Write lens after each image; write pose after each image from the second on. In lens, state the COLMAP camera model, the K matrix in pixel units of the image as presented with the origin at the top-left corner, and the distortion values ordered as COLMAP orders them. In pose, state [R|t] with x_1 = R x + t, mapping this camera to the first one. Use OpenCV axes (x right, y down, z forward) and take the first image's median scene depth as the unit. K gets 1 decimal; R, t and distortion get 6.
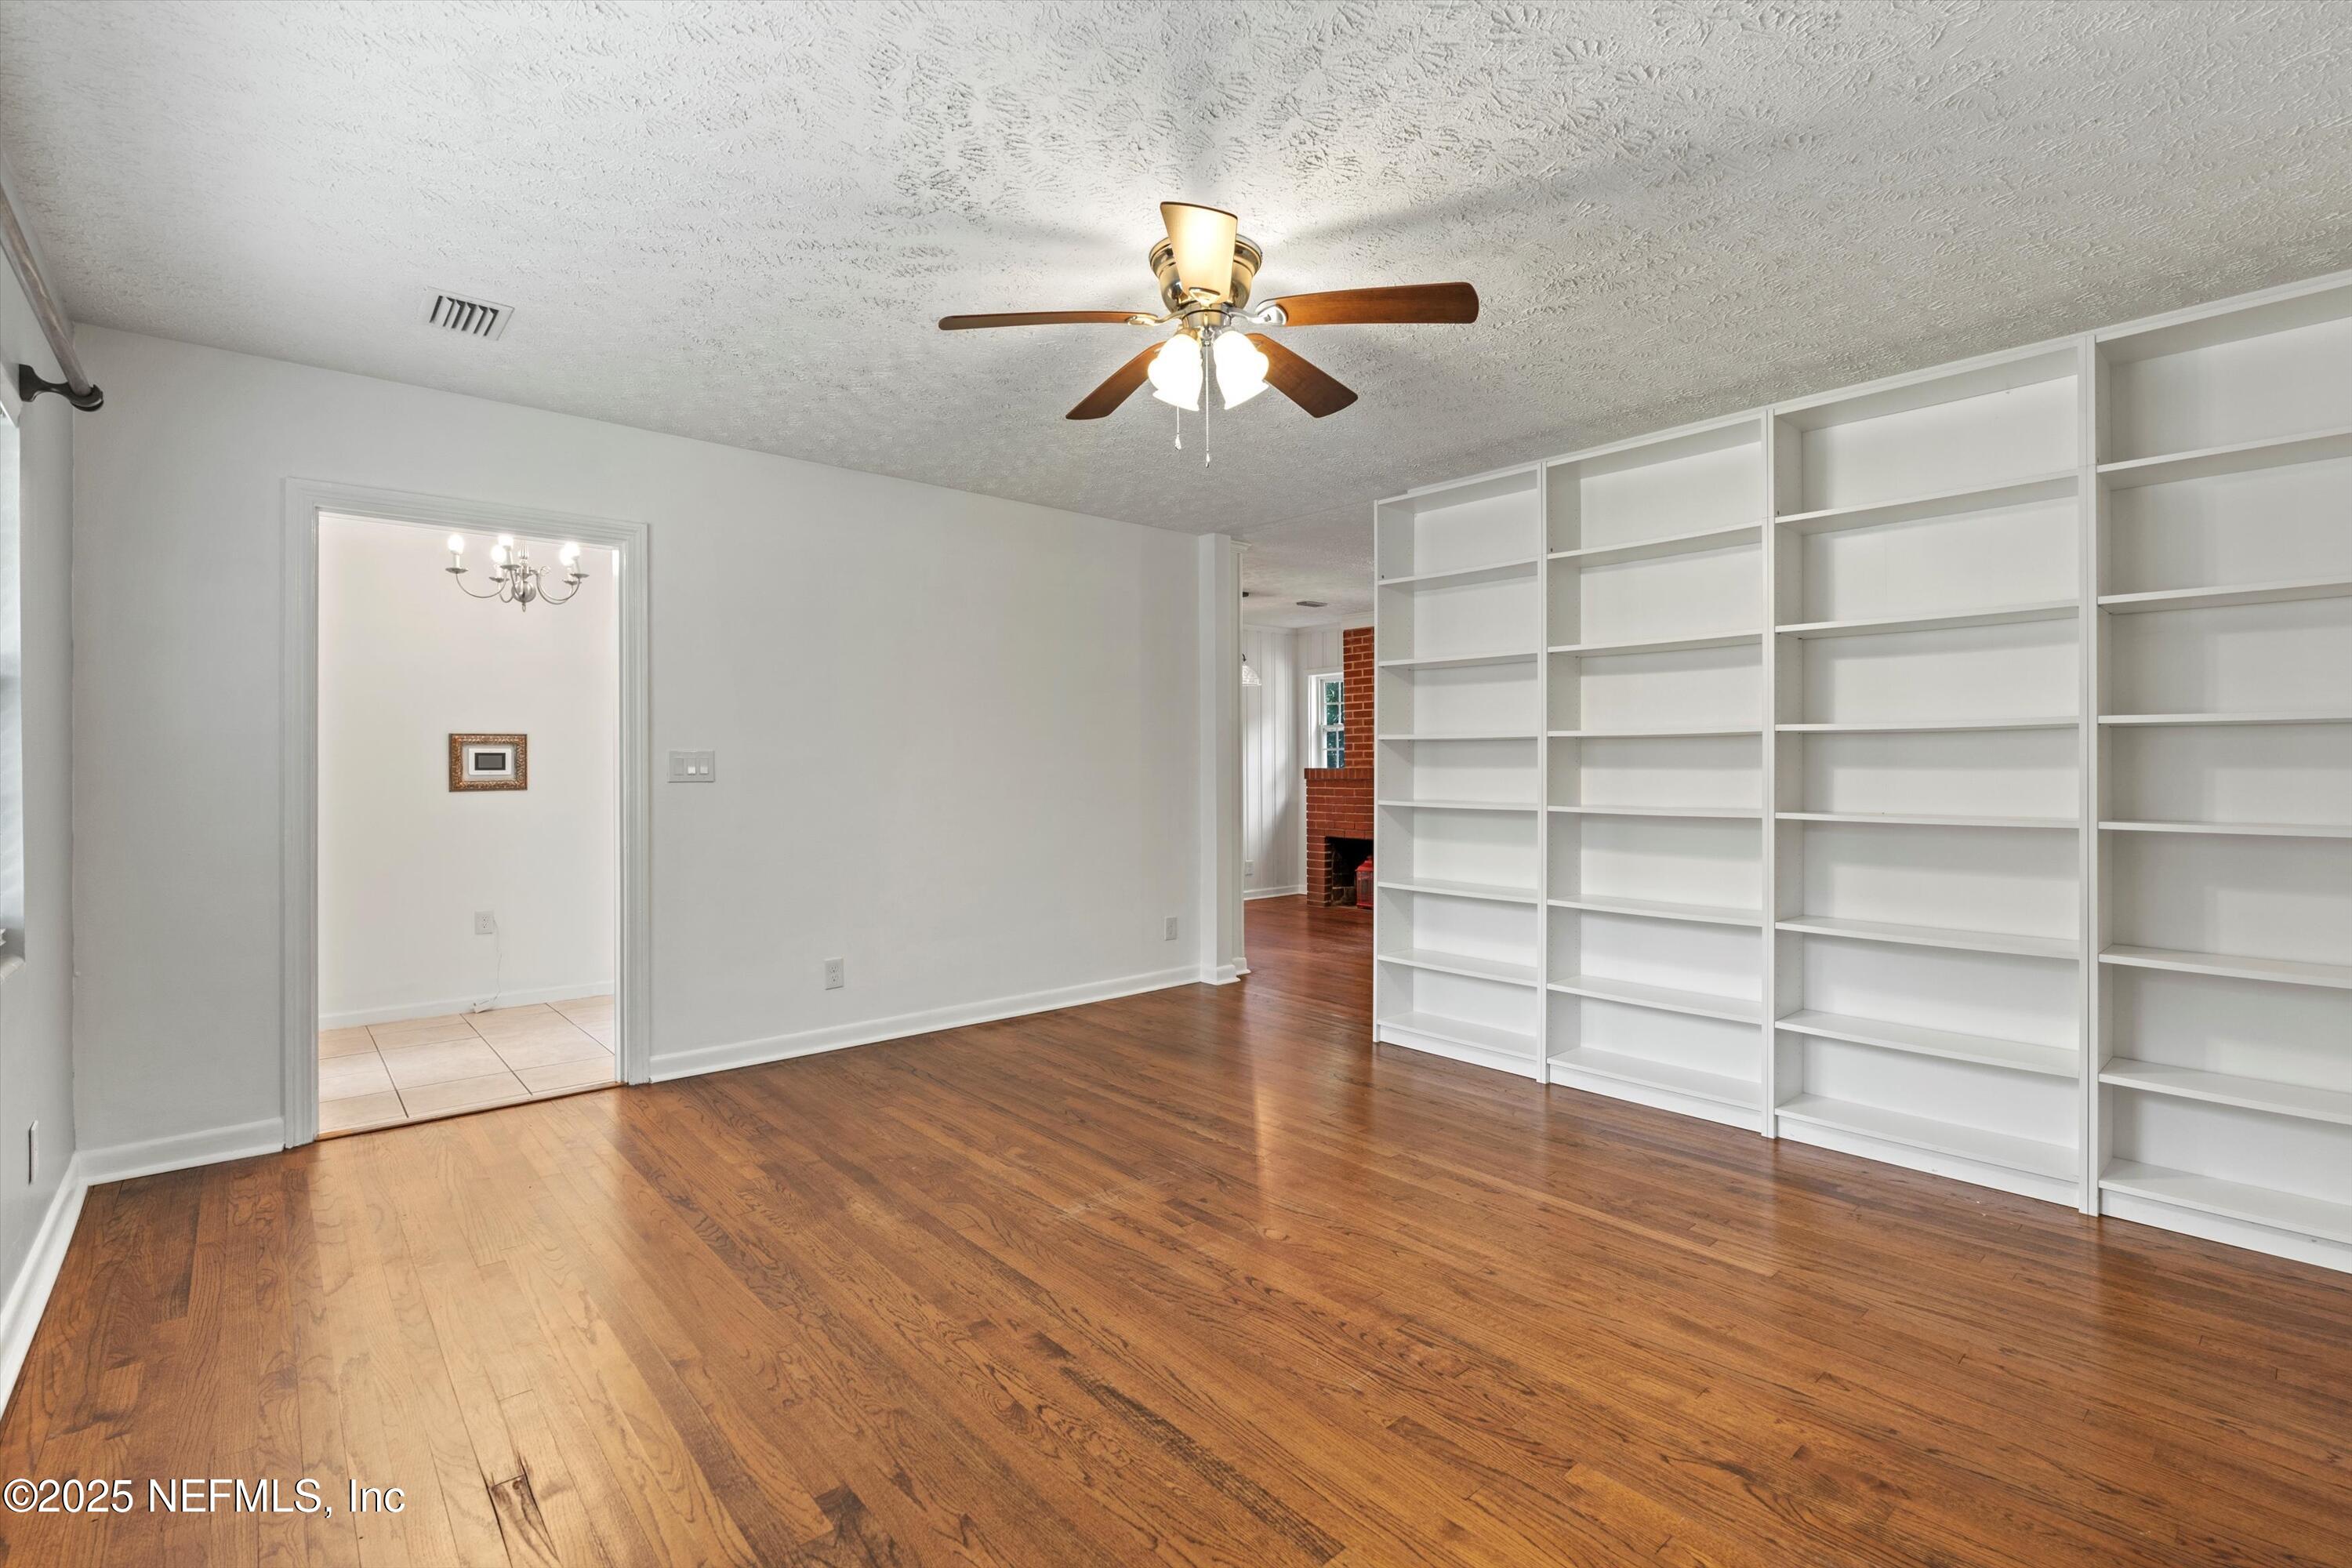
lens RADIAL K [[1057.0, 0, 1179.4], [0, 1057.0, 765.4], [0, 0, 1]] dist [-0.003994, 0.000241]
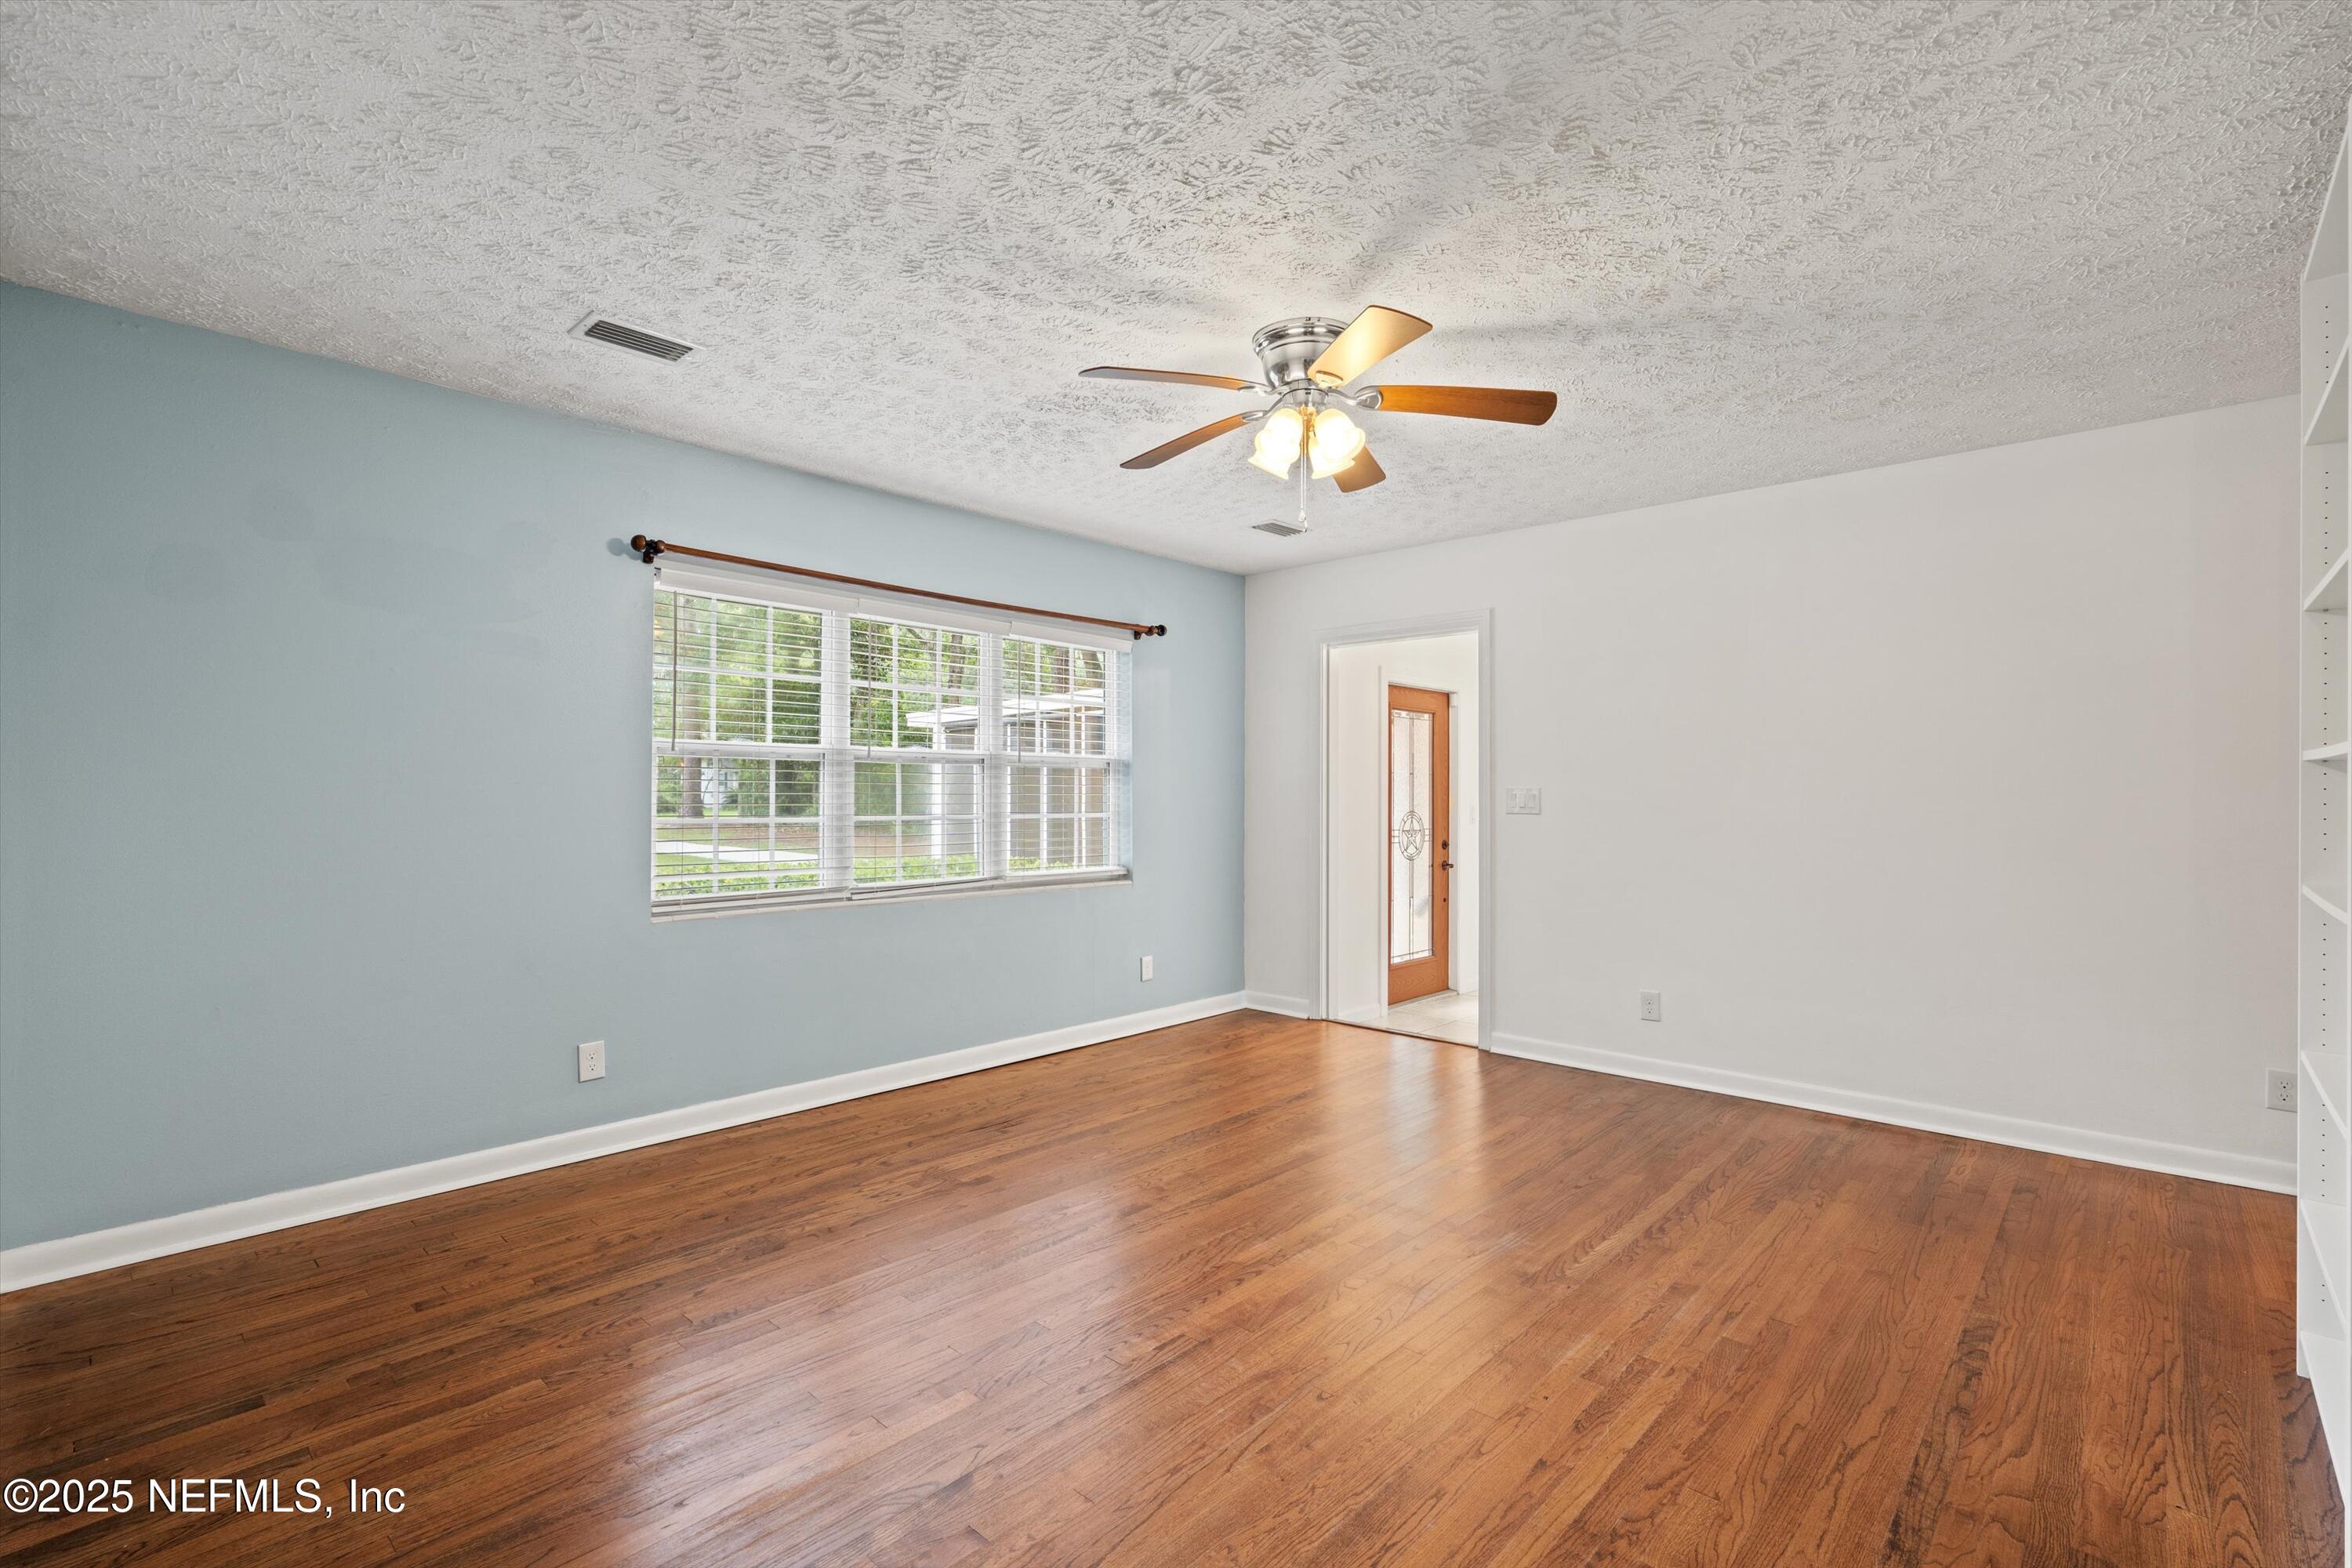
lens RADIAL K [[1057.0, 0, 1179.4], [0, 1057.0, 765.4], [0, 0, 1]] dist [-0.003994, 0.000241]
pose [[0.101793, -0.026268, -0.994459, 0.881736], [-0.000974, 0.999648, -0.026505, -0.009564], [0.994805, 0.003667, 0.101732, 0.607610]]
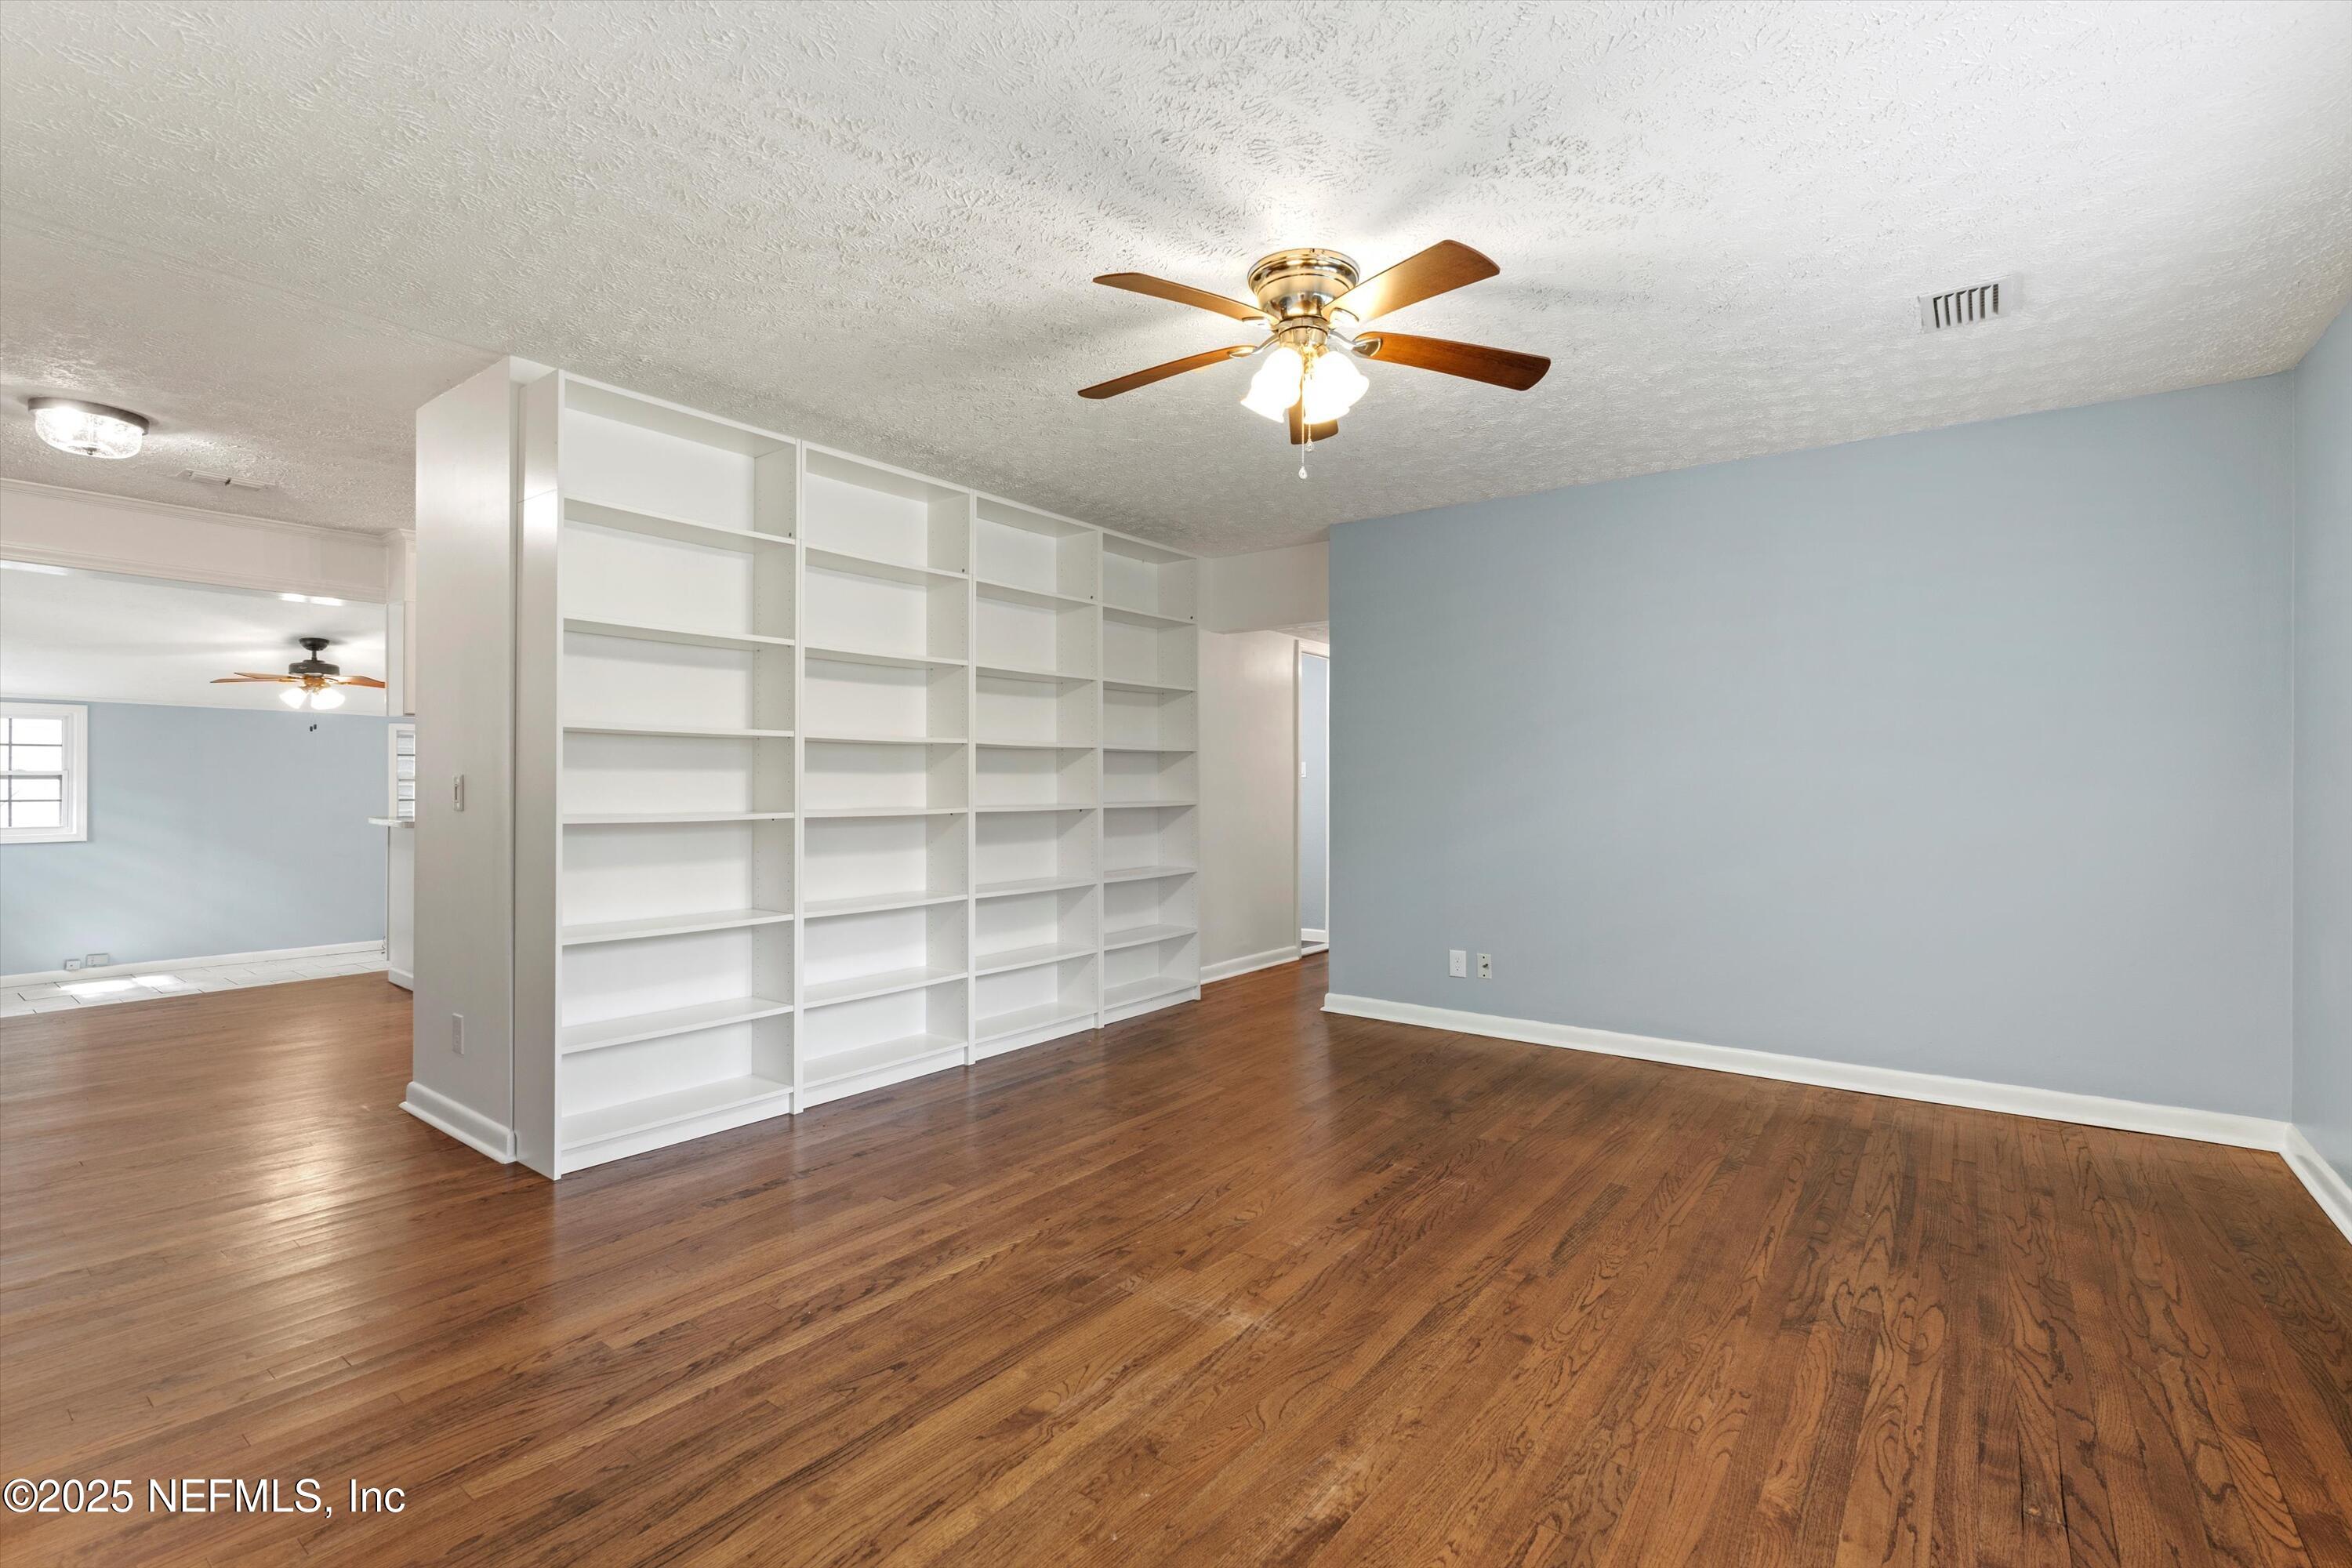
lens RADIAL K [[1057.0, 0, 1179.4], [0, 1057.0, 765.4], [0, 0, 1]] dist [-0.003994, 0.000241]
pose [[-0.198760, 0.011809, 0.979977, -0.766808], [-0.007416, 0.999881, -0.013554, 0.010597], [-0.980020, -0.009962, -0.198648, 1.056851]]
